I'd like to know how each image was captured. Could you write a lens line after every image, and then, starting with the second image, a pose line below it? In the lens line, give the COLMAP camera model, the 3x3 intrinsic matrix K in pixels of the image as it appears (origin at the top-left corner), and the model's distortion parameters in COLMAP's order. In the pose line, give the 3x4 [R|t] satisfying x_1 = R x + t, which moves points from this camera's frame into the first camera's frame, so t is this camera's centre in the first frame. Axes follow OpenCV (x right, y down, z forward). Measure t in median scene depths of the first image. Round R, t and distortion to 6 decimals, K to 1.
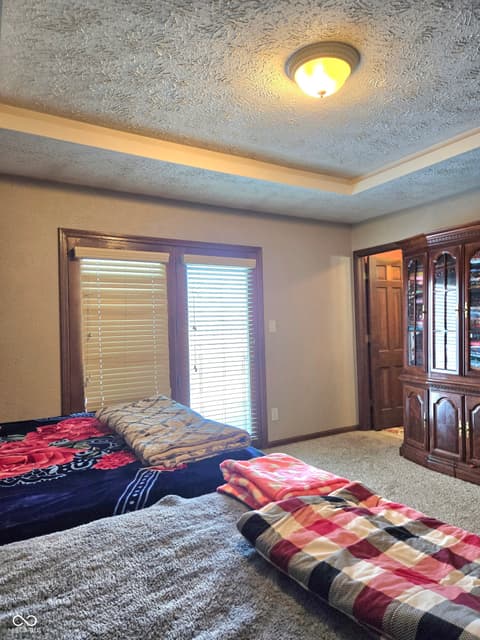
lens RADIAL K [[424.4, 0, 244.8], [0, 424.4, 317.2], [0, 0, 1]] dist [0.090841, -0.096463]
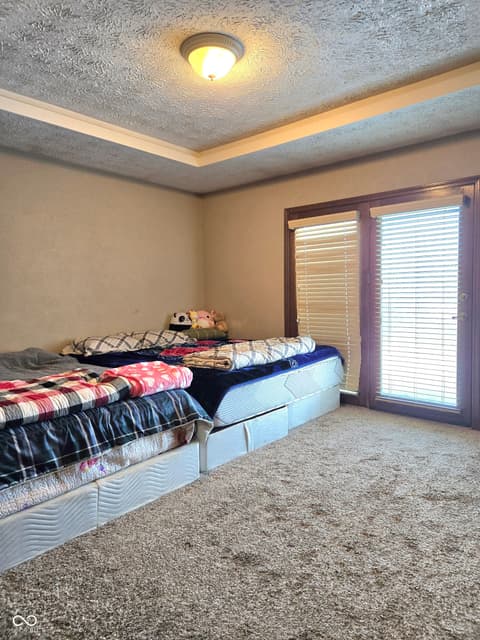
lens RADIAL K [[424.4, 0, 244.8], [0, 424.4, 317.2], [0, 0, 1]] dist [0.090841, -0.096463]
pose [[0.314898, 0.072661, -0.946340, 0.825886], [0.026023, 0.996030, 0.085135, 0.018623], [0.948769, -0.051436, 0.311757, 0.416636]]
